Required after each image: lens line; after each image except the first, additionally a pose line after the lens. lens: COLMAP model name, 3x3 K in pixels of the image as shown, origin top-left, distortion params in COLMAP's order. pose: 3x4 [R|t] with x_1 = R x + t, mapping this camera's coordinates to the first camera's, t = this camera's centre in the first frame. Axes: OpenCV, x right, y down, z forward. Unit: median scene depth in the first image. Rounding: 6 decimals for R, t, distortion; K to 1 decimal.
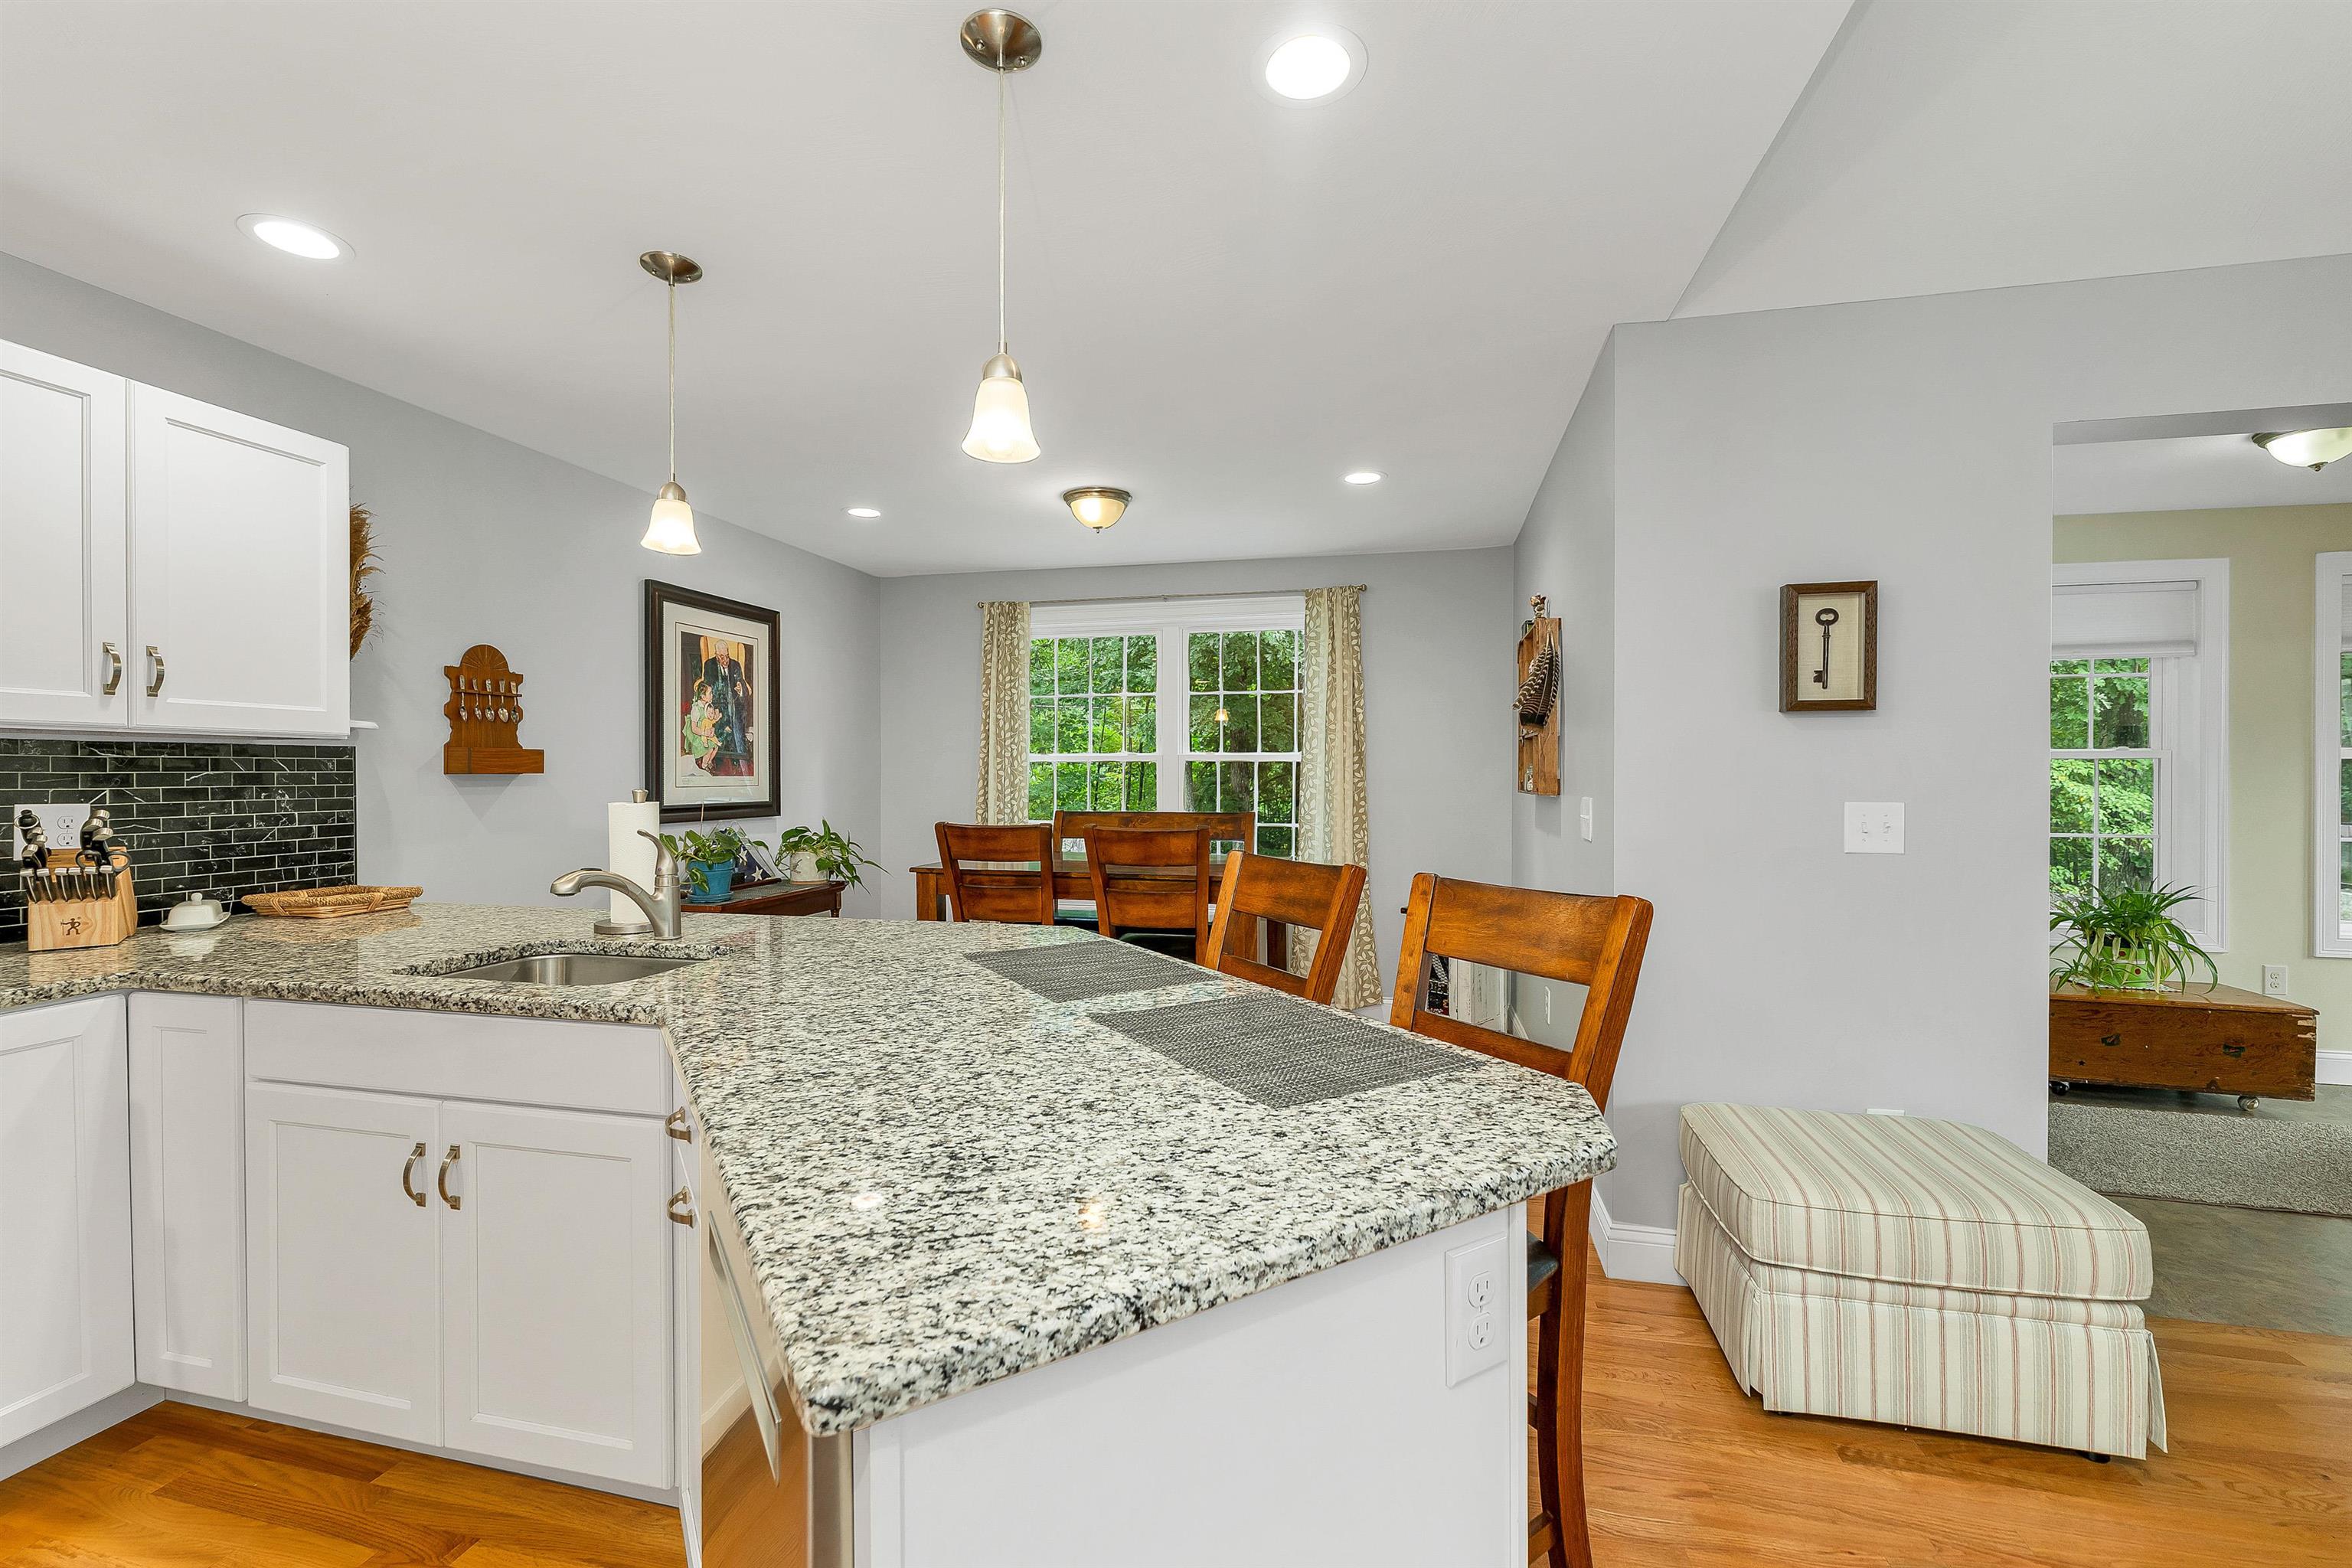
lens RADIAL K [[971.8, 0, 1171.6], [0, 971.8, 780.9], [0, 0, 1]] dist [0.001053, 0.000081]
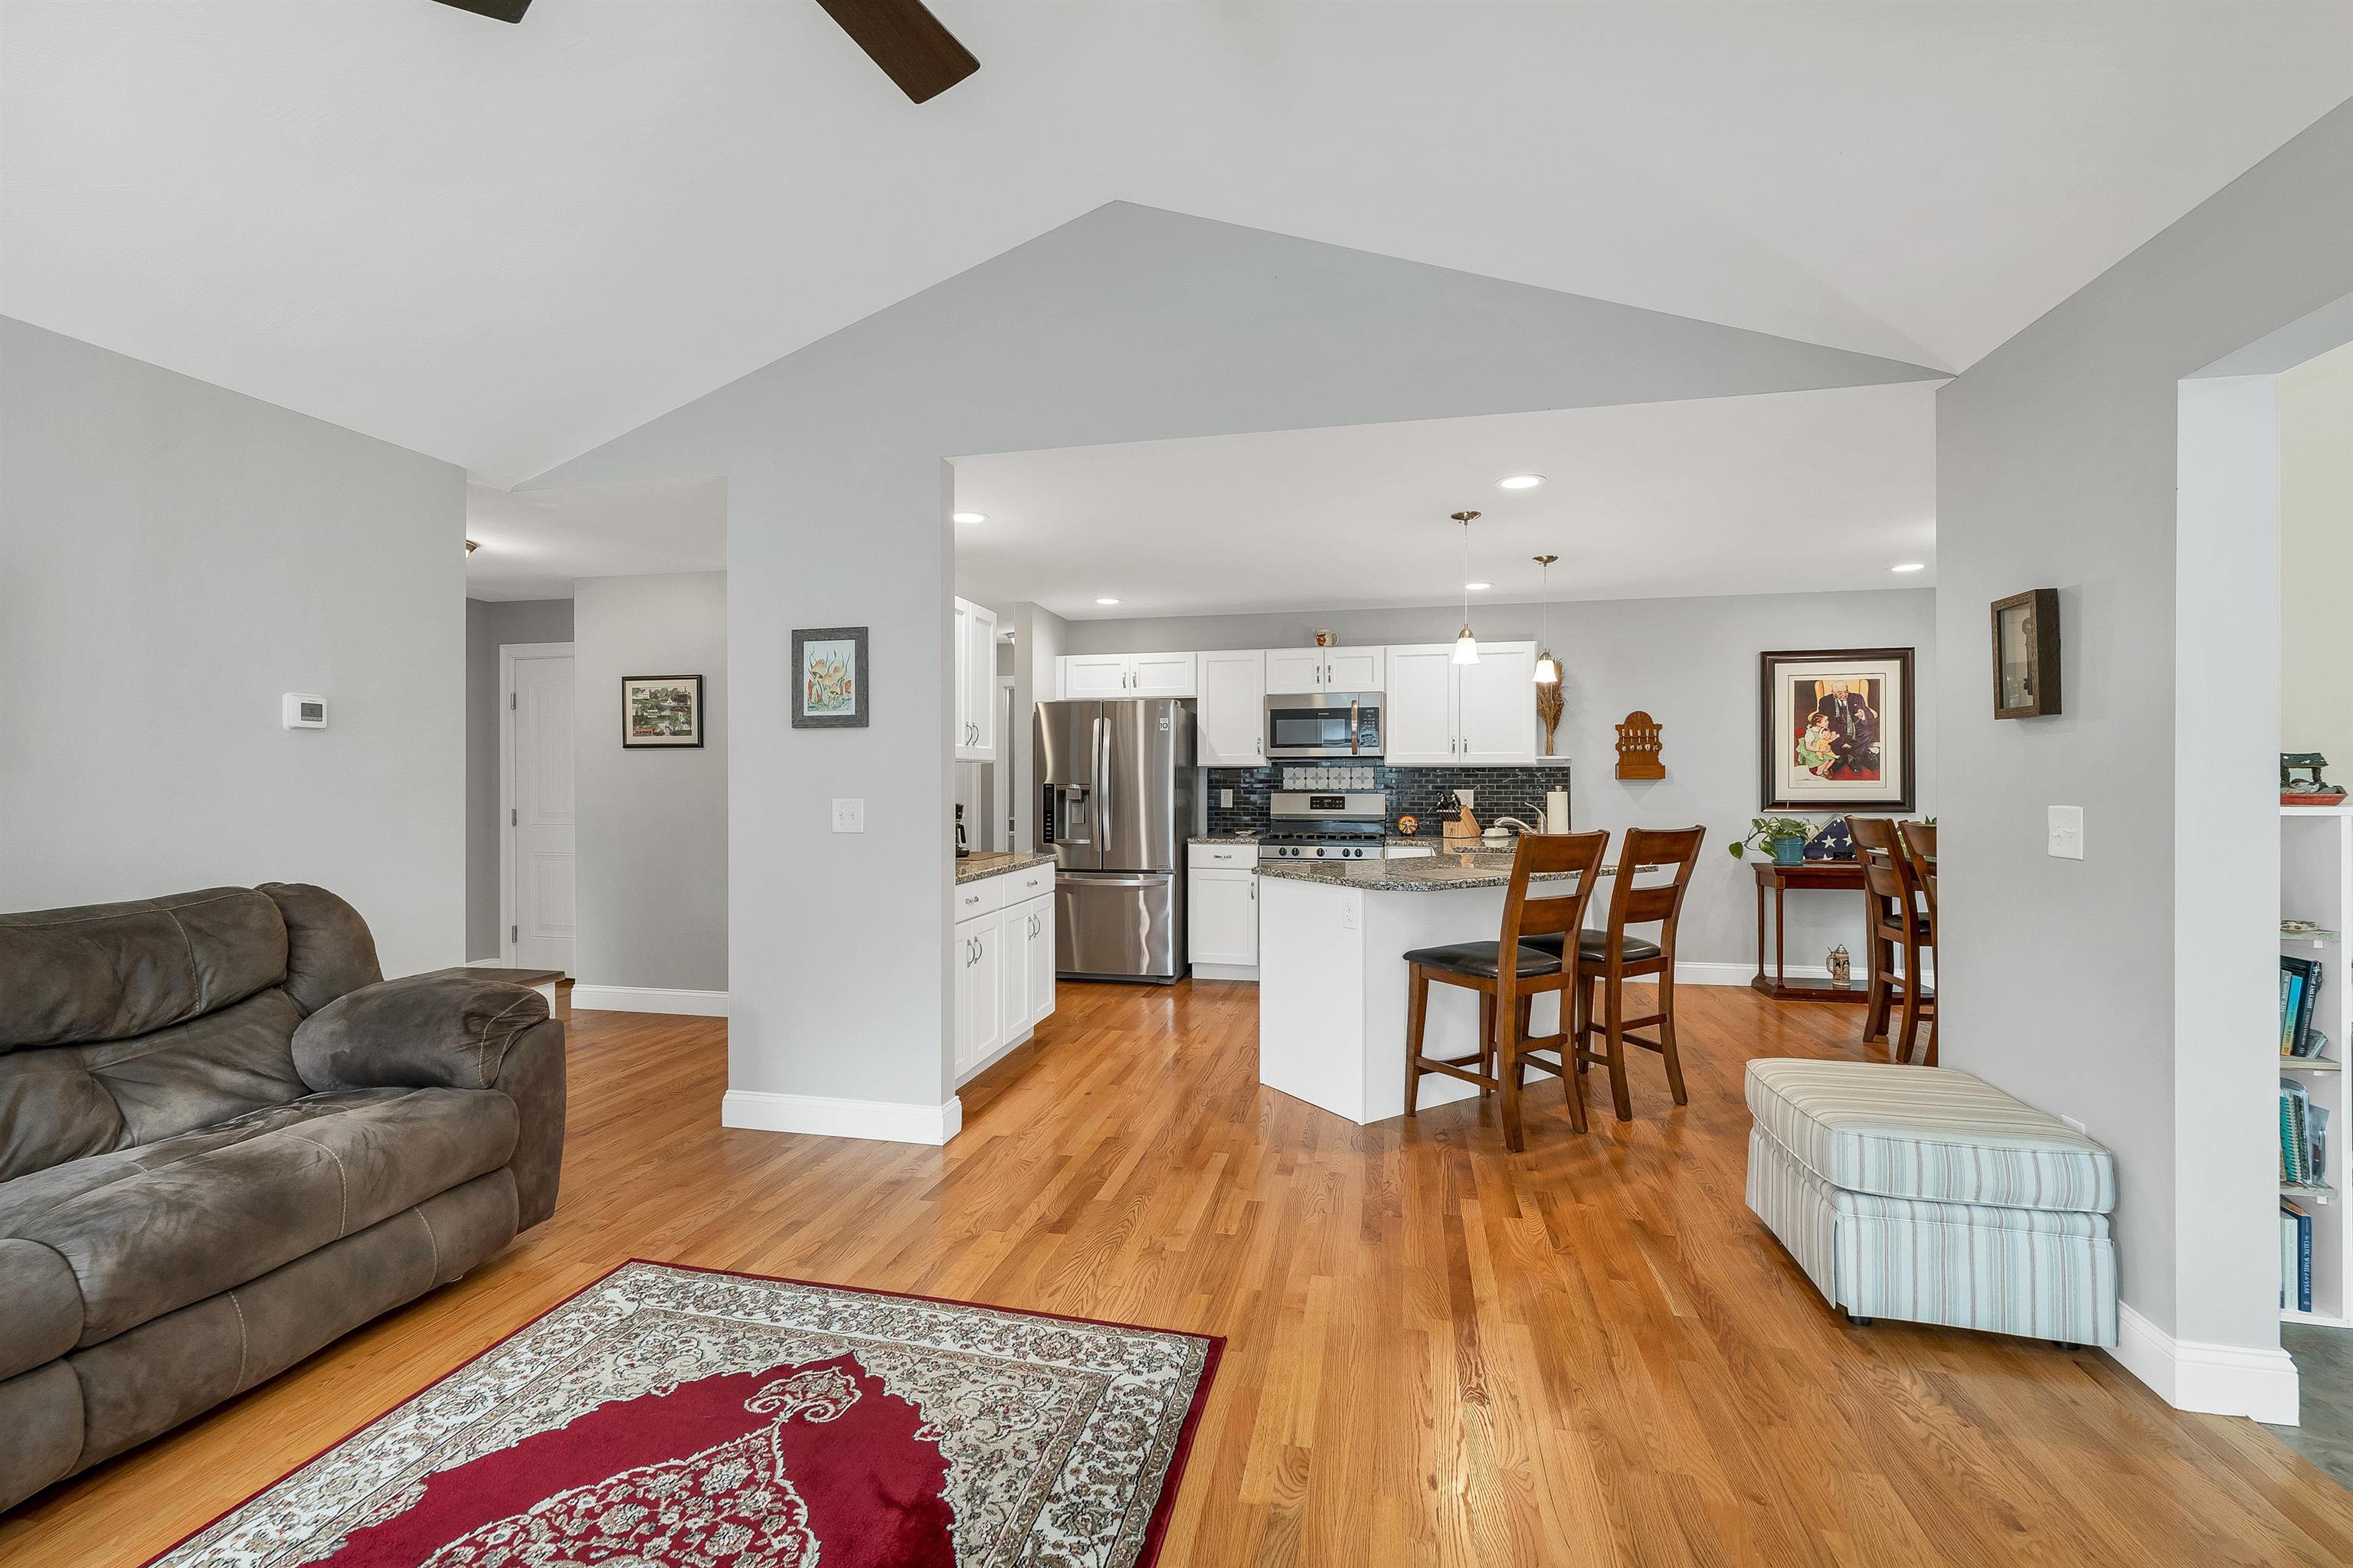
lens RADIAL K [[1010.2, 0, 1164.6], [0, 1010.2, 779.8], [0, 0, 1]] dist [-0.002020, -0.000034]
pose [[0.013039, 0.000327, -0.999915, 1.220325], [-0.006440, 0.999979, 0.000243, -0.000174], [0.999894, 0.006436, 0.013040, 0.046635]]
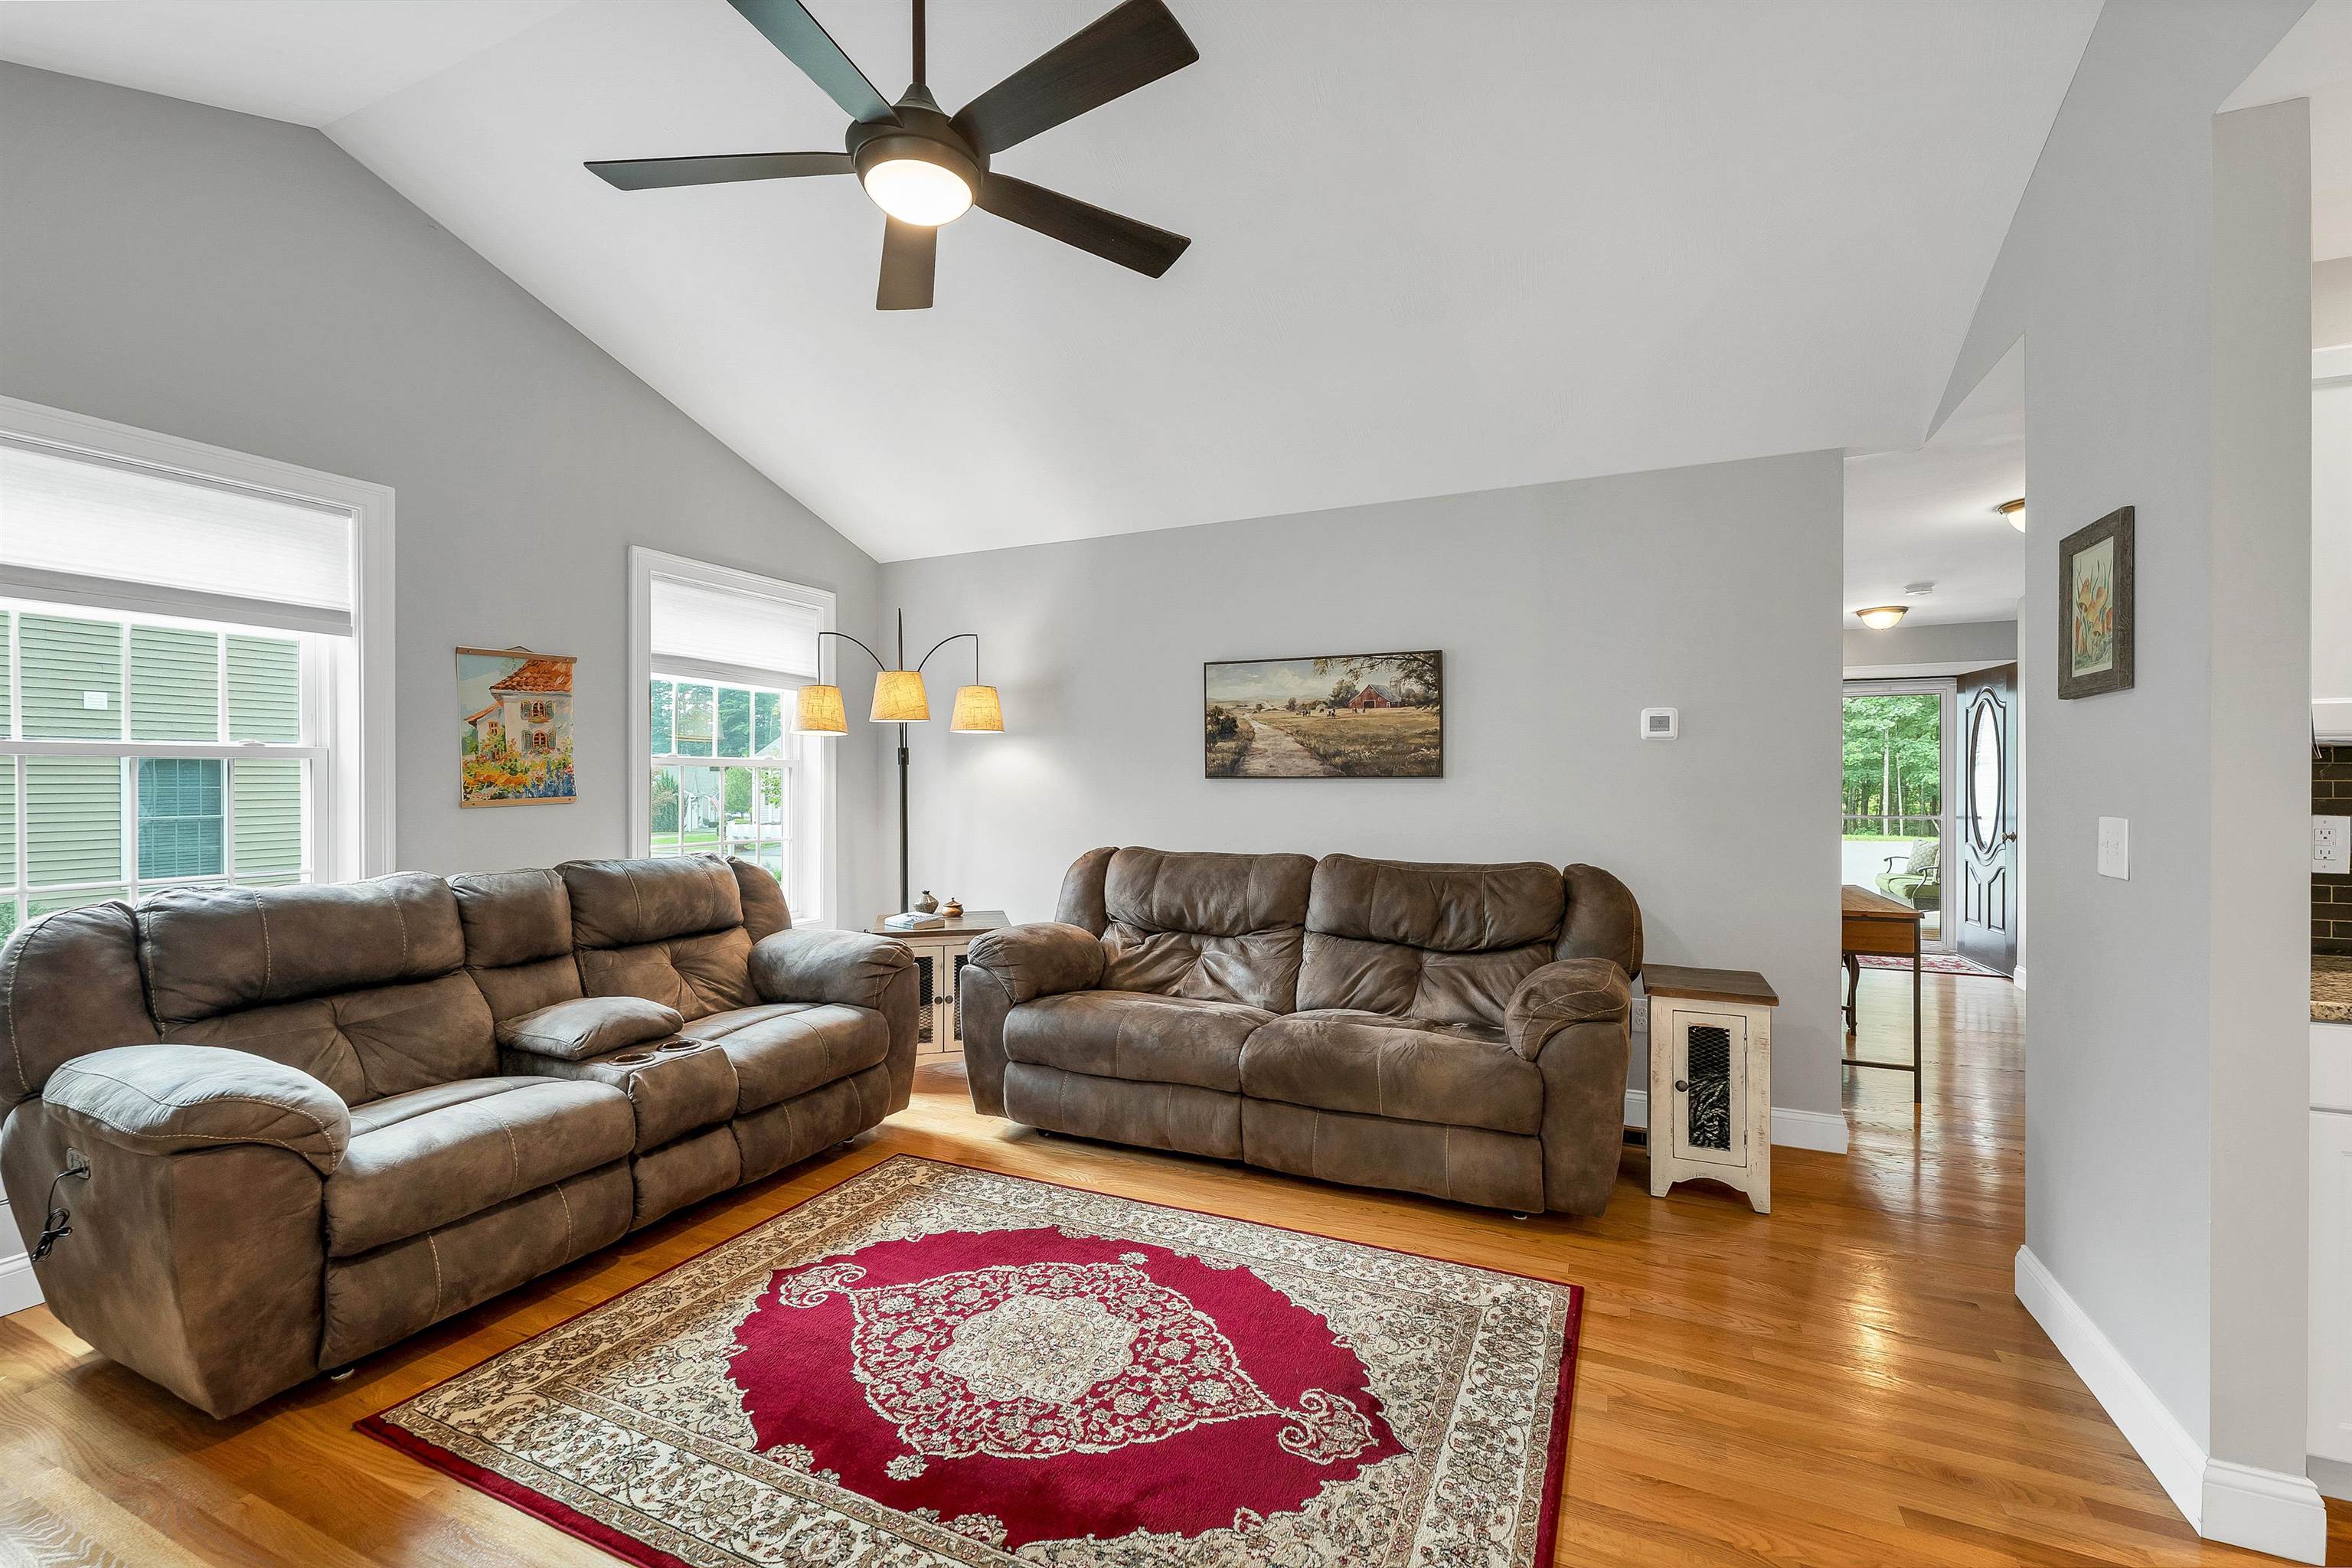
lens RADIAL K [[985.1, 0, 1168.2], [0, 985.1, 785.7], [0, 0, 1]] dist [0.001081, 0.000052]
pose [[-0.981351, -0.001566, 0.192218, 0.576567], [0.000669, 0.999933, 0.011565, -0.003897], [-0.192223, 0.011478, -0.981284, 0.420722]]
